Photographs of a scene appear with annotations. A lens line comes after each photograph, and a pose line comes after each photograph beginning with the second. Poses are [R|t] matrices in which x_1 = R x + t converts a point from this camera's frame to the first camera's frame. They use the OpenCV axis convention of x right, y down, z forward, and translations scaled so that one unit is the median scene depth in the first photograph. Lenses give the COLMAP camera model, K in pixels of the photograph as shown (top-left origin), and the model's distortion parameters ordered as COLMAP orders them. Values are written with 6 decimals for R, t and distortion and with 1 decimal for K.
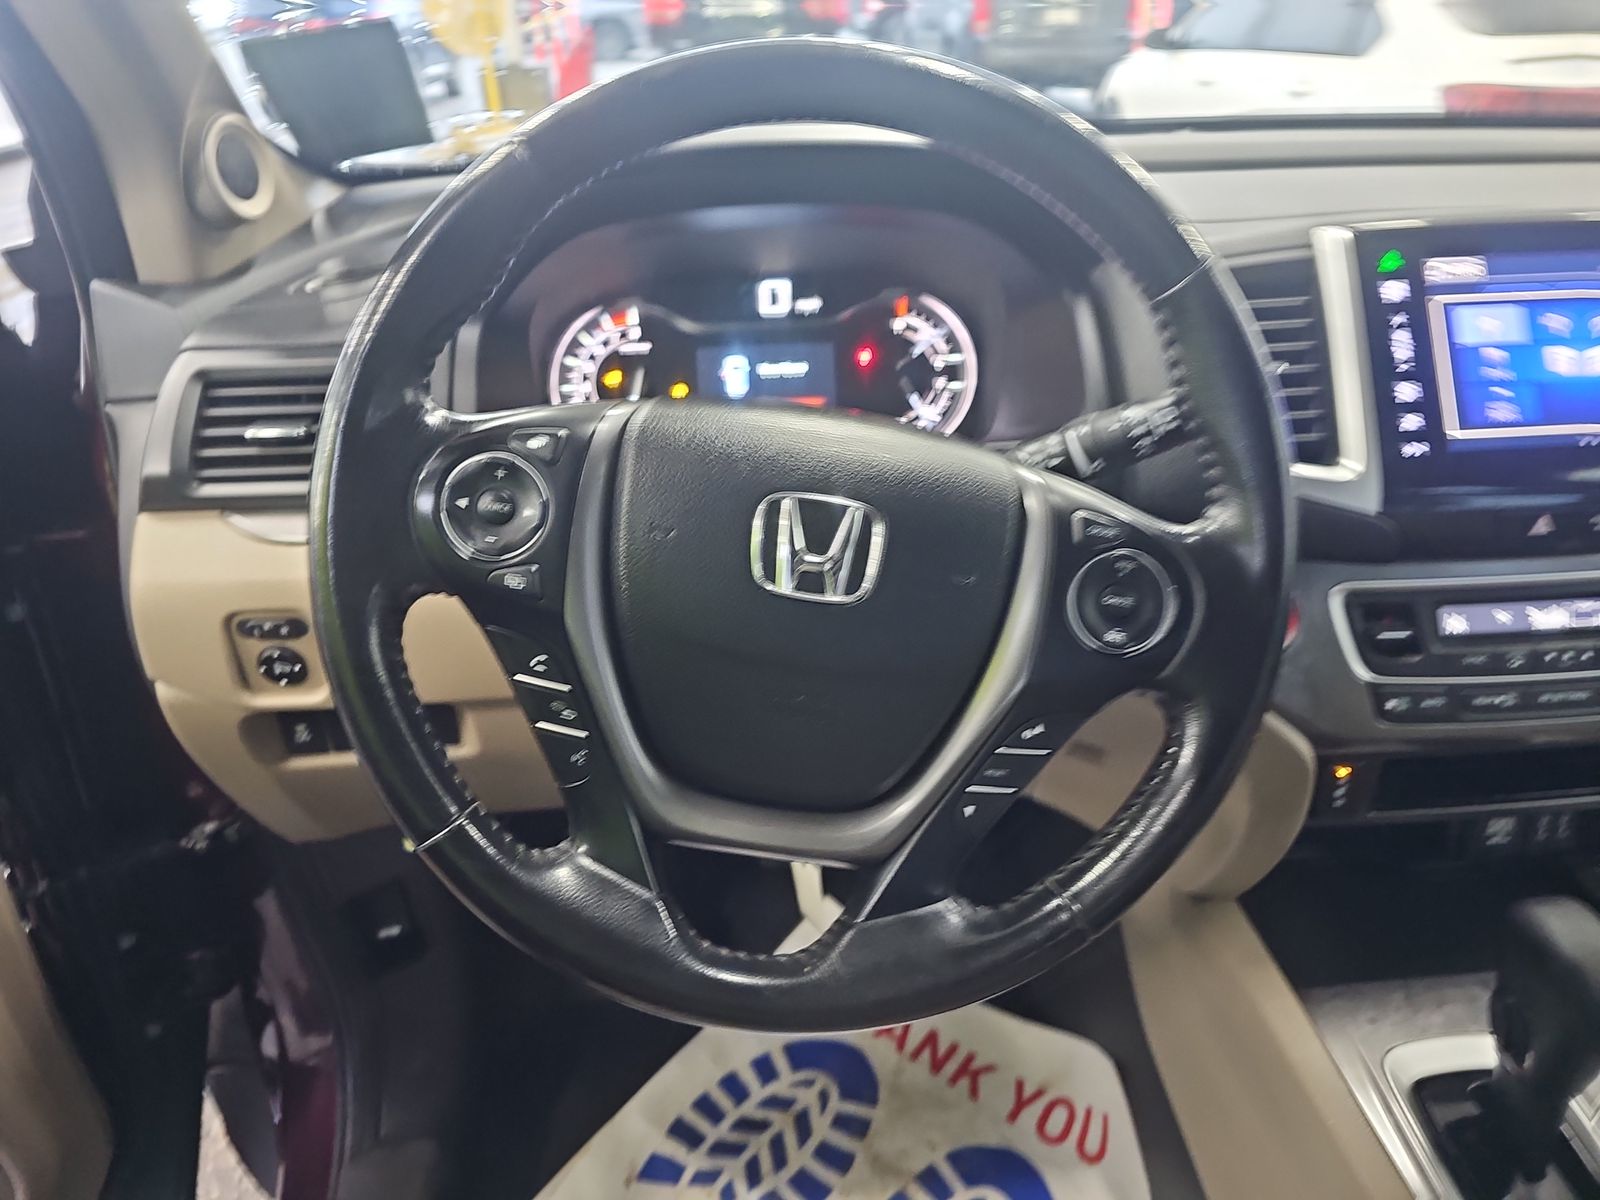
lens RADIAL K [[1095.1, 0, 800.0], [0, 1095.1, 600.0], [0, 0, 1]] dist [0.047283, 0.001178]
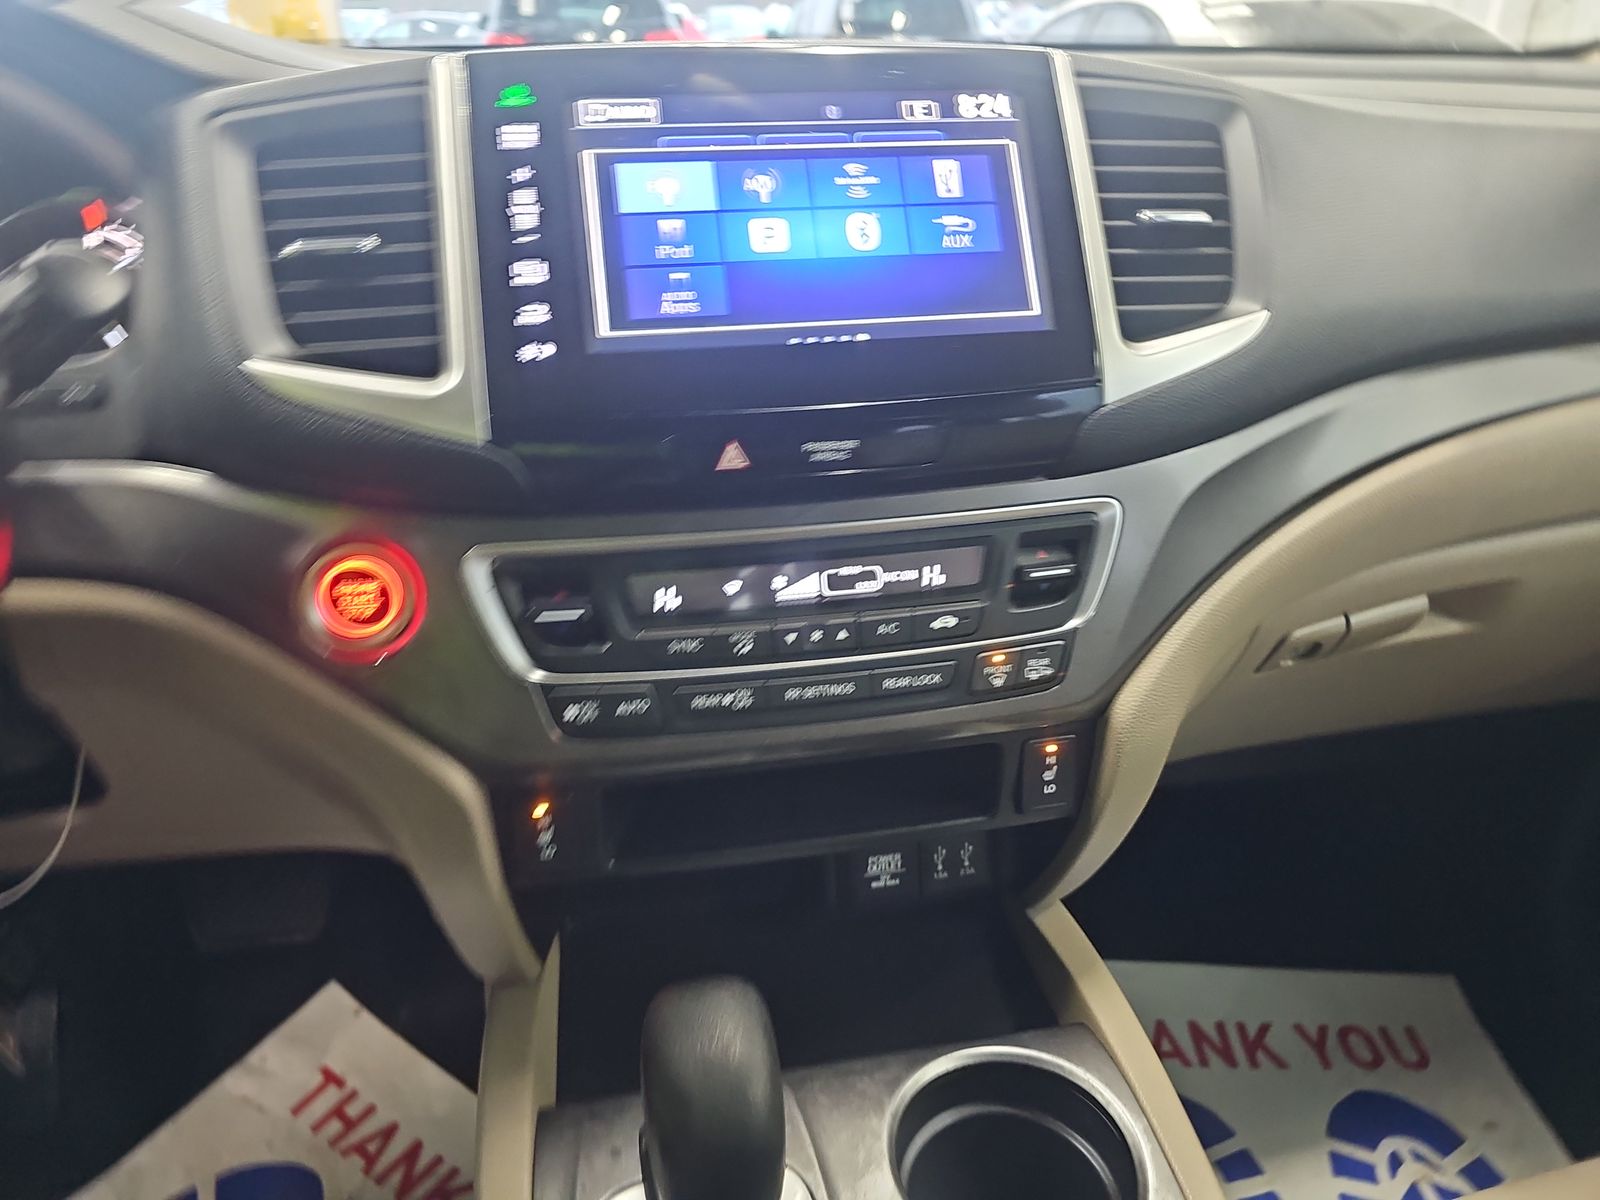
lens RADIAL K [[1059.1, 0, 800.0], [0, 1059.1, 600.0], [0, 0, 1]] dist [0.041836, -0.000159]
pose [[0.998640, -0.037239, 0.036487, 0.663431], [0.038676, 0.998470, -0.039519, 0.054424], [-0.034959, 0.040876, 0.998552, 0.308138]]
